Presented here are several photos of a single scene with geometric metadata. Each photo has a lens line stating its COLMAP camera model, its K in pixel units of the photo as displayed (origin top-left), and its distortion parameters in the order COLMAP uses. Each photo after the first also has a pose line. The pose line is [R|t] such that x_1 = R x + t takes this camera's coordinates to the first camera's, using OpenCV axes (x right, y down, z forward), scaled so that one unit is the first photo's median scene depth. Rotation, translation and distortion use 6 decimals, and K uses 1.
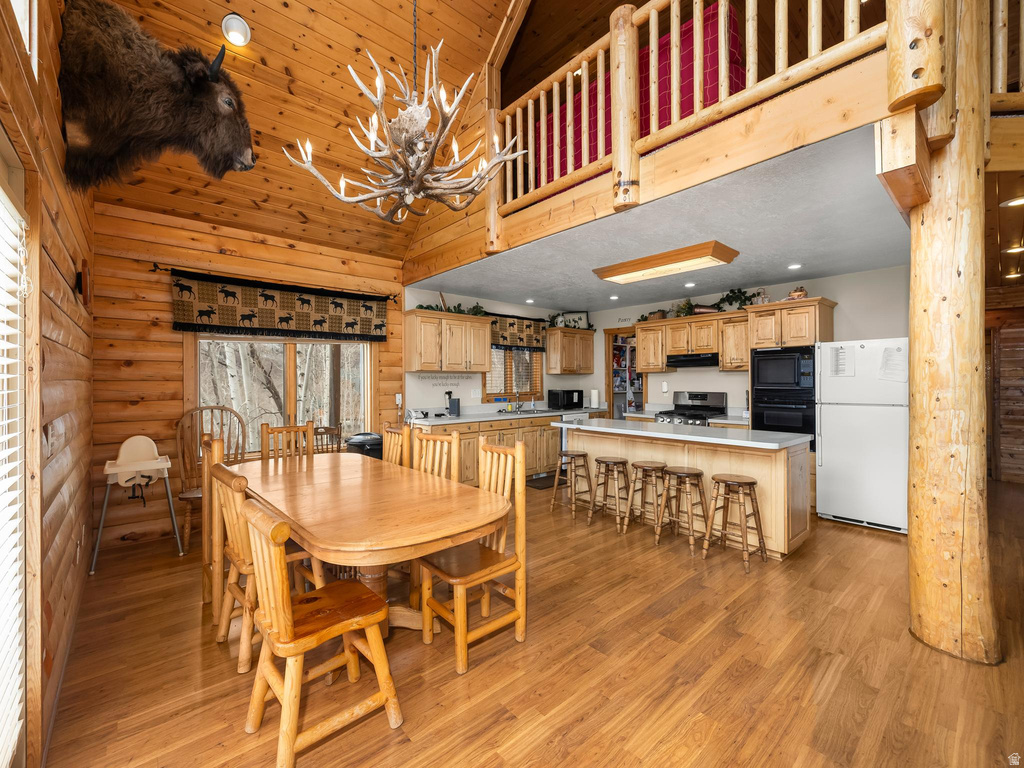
lens RADIAL K [[431.4, 0, 505.0], [0, 431.4, 378.8], [0, 0, 1]] dist [-0.000654, 0.000693]
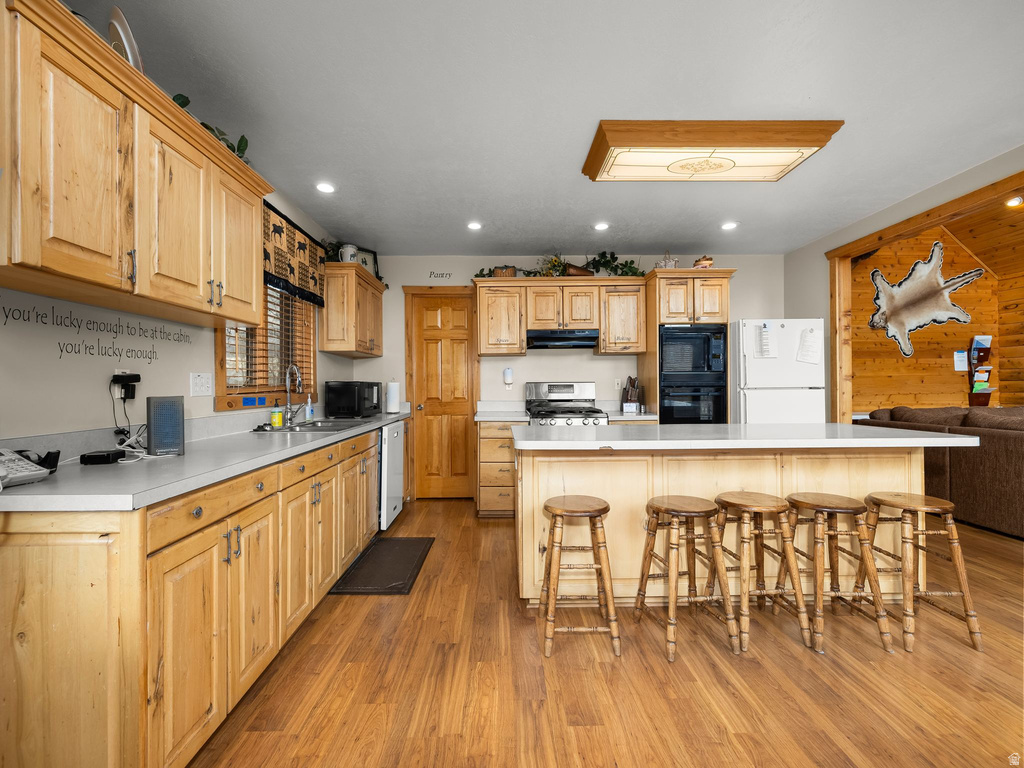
lens RADIAL K [[431.4, 0, 503.4], [0, 431.4, 384.9], [0, 0, 1]] dist [-0.000654, 0.000693]
pose [[0.643226, 0.000987, 0.765676, -0.191349], [0.002688, 0.999990, -0.003547, 0.037948], [-0.765672, 0.004339, 0.643217, 0.606396]]
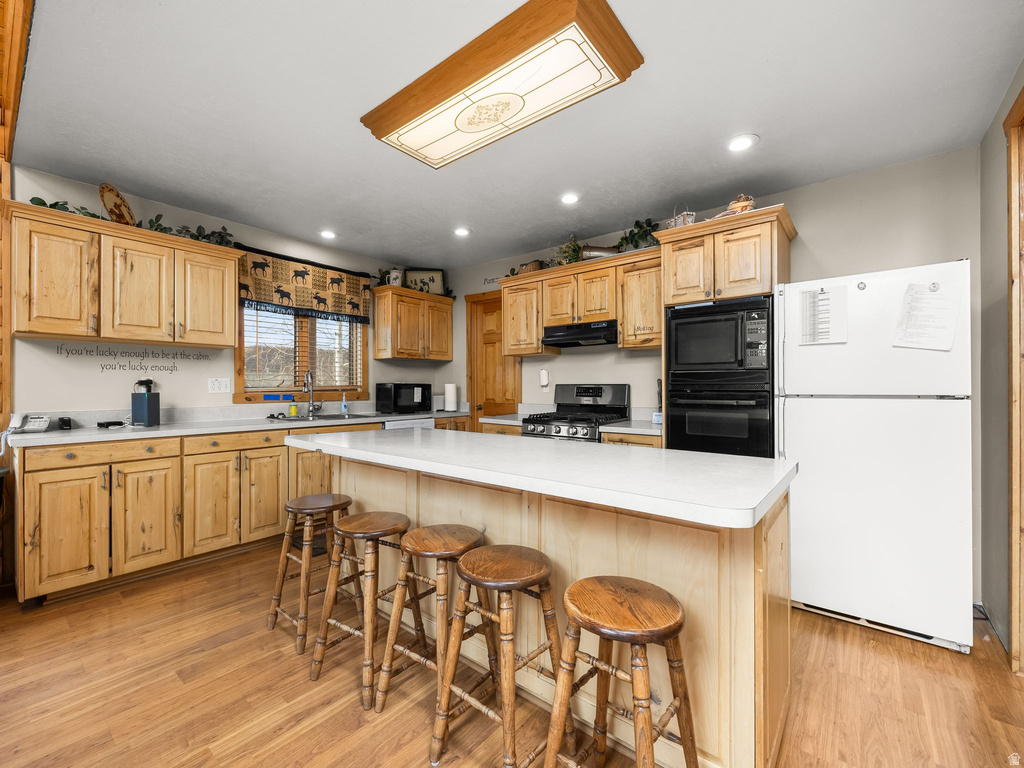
lens RADIAL K [[431.4, 0, 509.4], [0, 431.4, 386.2], [0, 0, 1]] dist [-0.000654, 0.000693]
pose [[0.984318, 0.004508, 0.176348, 0.220694], [-0.004648, 0.999989, 0.000381, 0.034270], [-0.176345, -0.001195, 0.984328, 0.392426]]
